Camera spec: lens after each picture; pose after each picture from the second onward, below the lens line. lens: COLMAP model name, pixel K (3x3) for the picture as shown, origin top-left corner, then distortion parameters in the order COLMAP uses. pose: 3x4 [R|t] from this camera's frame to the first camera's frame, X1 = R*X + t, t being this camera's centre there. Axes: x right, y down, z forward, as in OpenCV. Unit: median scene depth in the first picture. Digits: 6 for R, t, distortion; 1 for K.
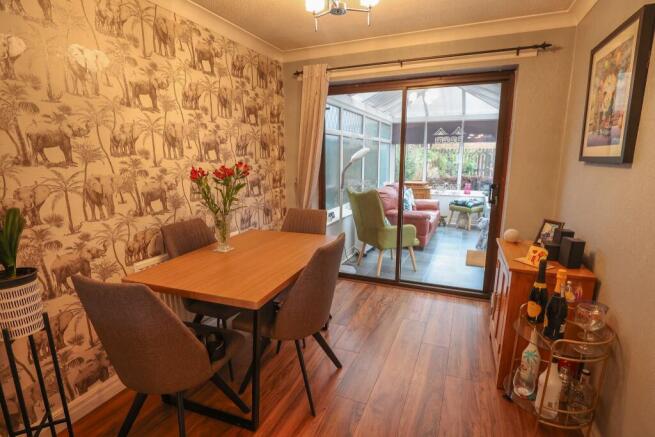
lens RADIAL K [[309.5, 0, 324.4], [0, 309.5, 221.9], [0, 0, 1]] dist [-0.026477, -0.000148]
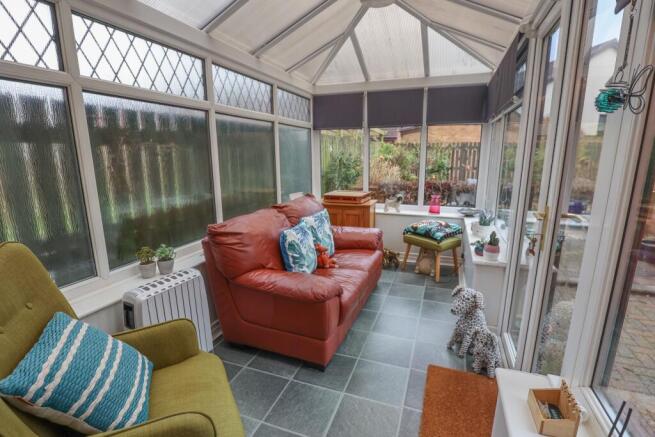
lens RADIAL K [[302.4, 0, 330.8], [0, 302.4, 213.5], [0, 0, 1]] dist [-0.015784, -0.001057]
pose [[0.996744, -0.006091, 0.080406, 0.218404], [0.006797, 0.999941, -0.008507, -0.086210], [-0.080349, 0.009025, 0.996726, 0.435733]]
